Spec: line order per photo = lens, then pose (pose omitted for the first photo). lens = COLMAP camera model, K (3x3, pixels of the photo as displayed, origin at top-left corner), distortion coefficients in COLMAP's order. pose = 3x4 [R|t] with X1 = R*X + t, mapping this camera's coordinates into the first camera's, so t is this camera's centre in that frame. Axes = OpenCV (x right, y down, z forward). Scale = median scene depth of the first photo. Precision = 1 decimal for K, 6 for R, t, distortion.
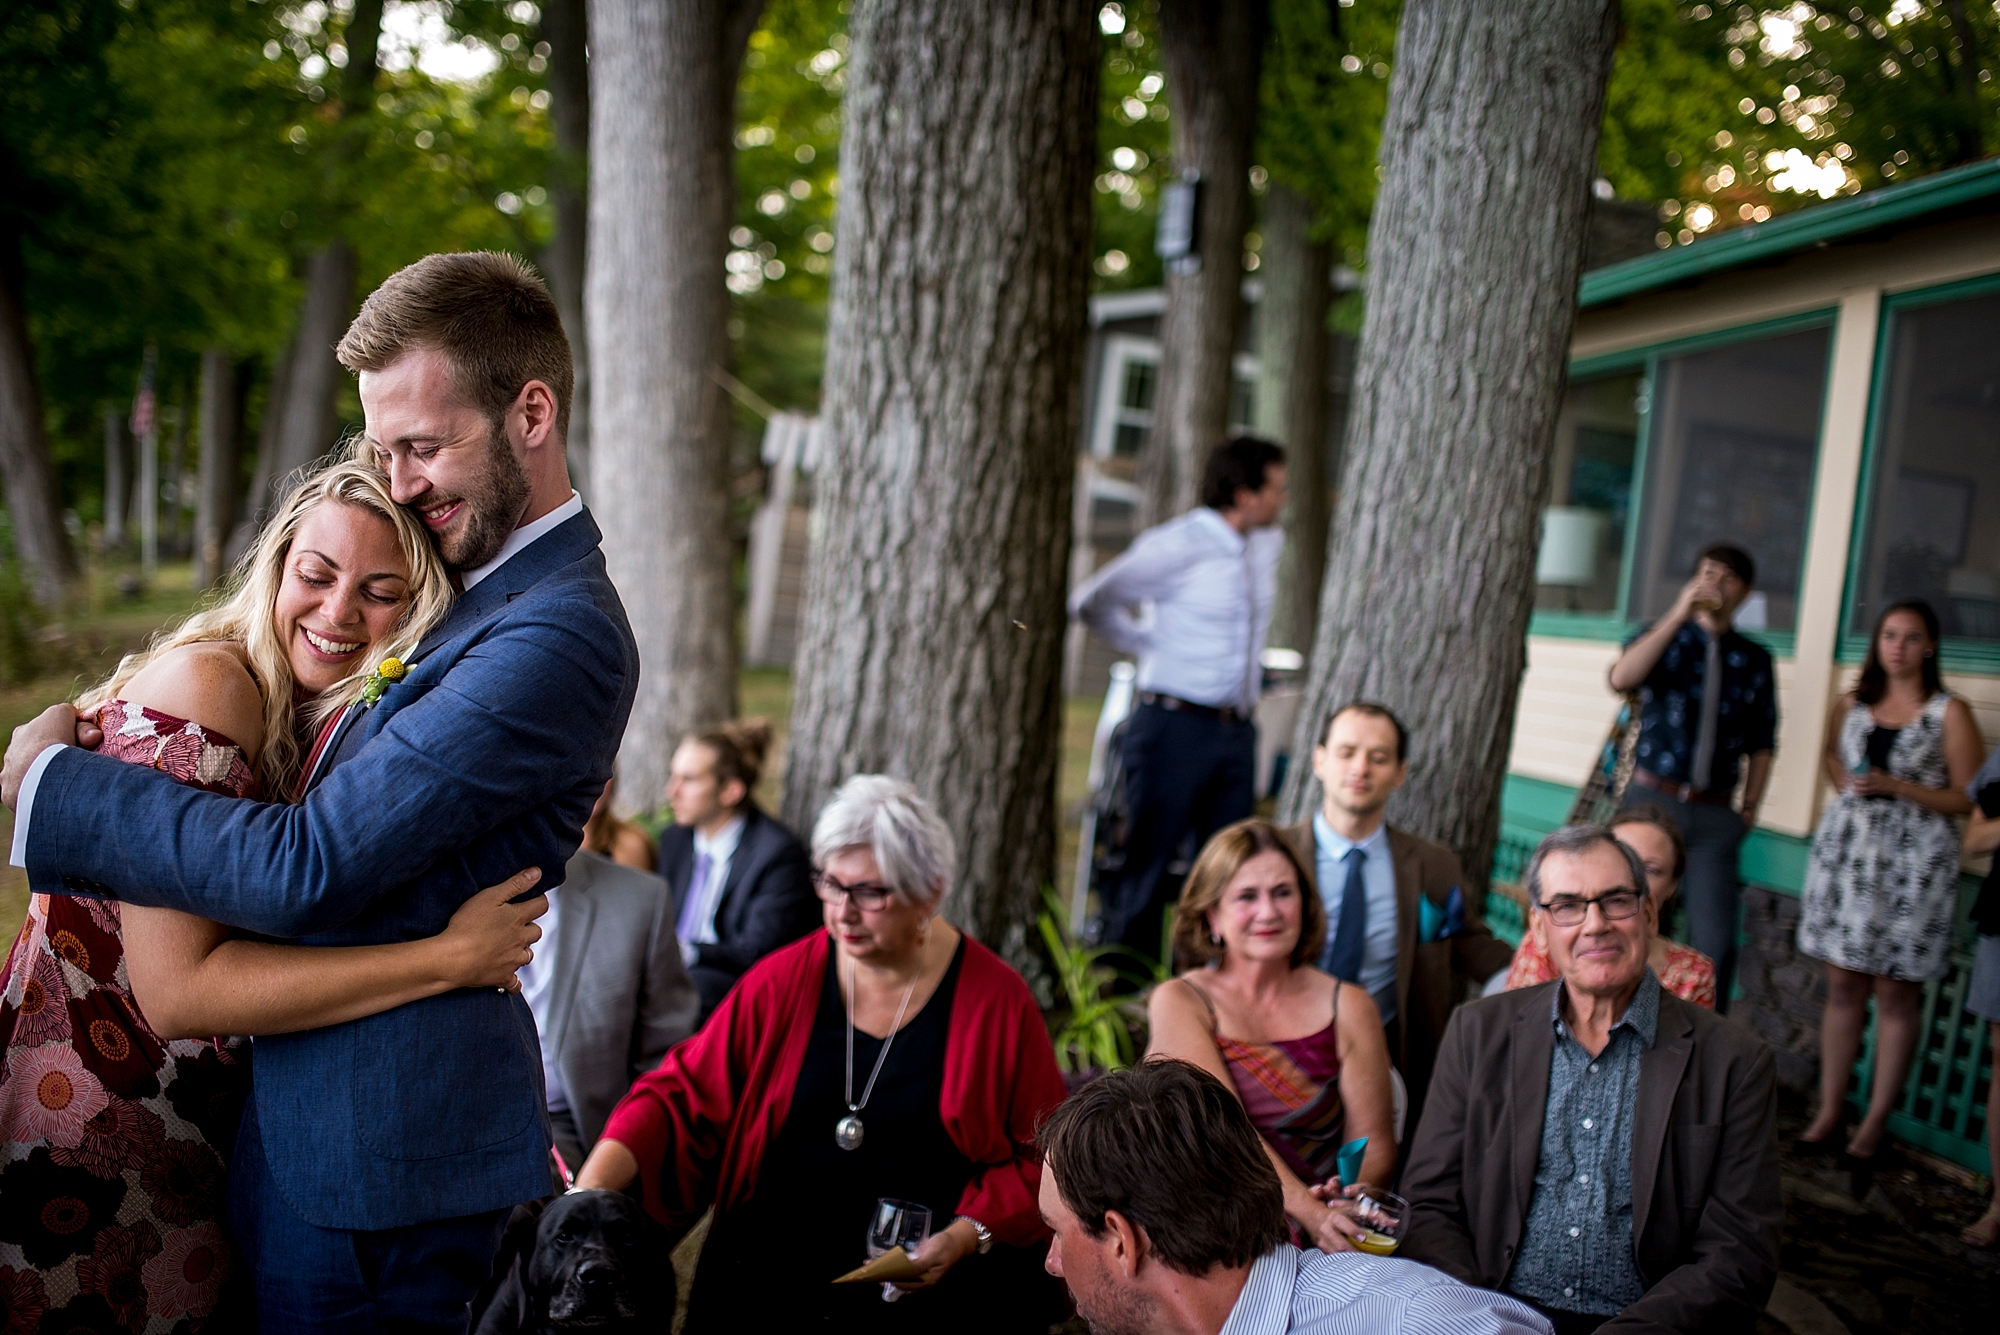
lens RADIAL K [[1808.4, 0, 1001.0], [0, 1808.4, 621.0], [0, 0, 1]] dist [-0.015943, -0.012879]
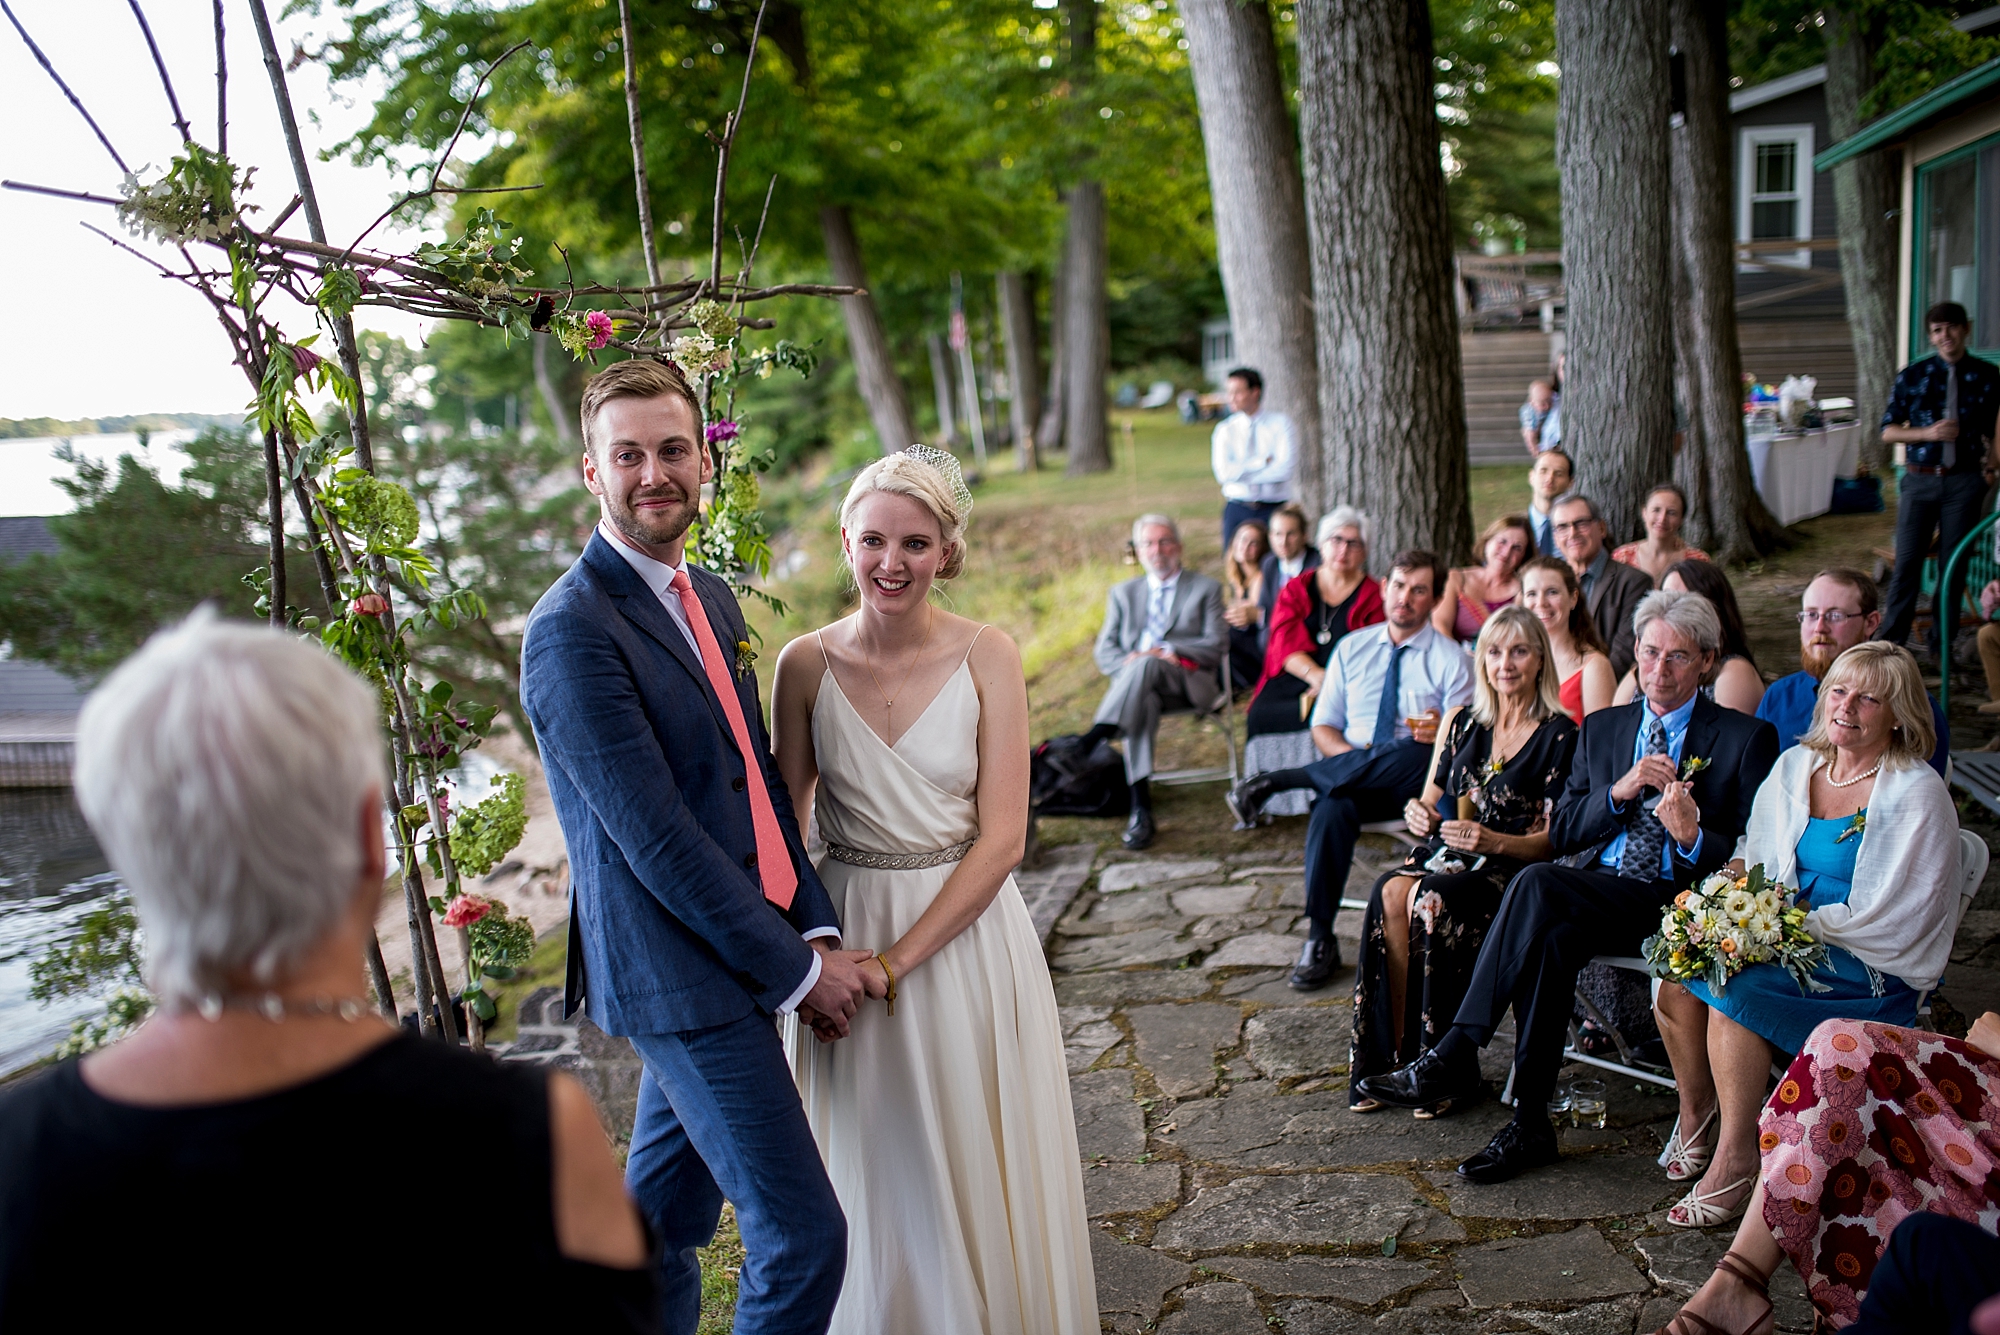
lens RADIAL K [[1808.4, 0, 1001.0], [0, 1808.4, 621.0], [0, 0, 1]] dist [-0.015943, -0.012879]
pose [[0.897693, -0.108275, -0.427112, 0.400489], [0.149529, 0.986674, 0.064148, 0.007180], [0.414474, -0.121451, 0.901921, -0.927358]]
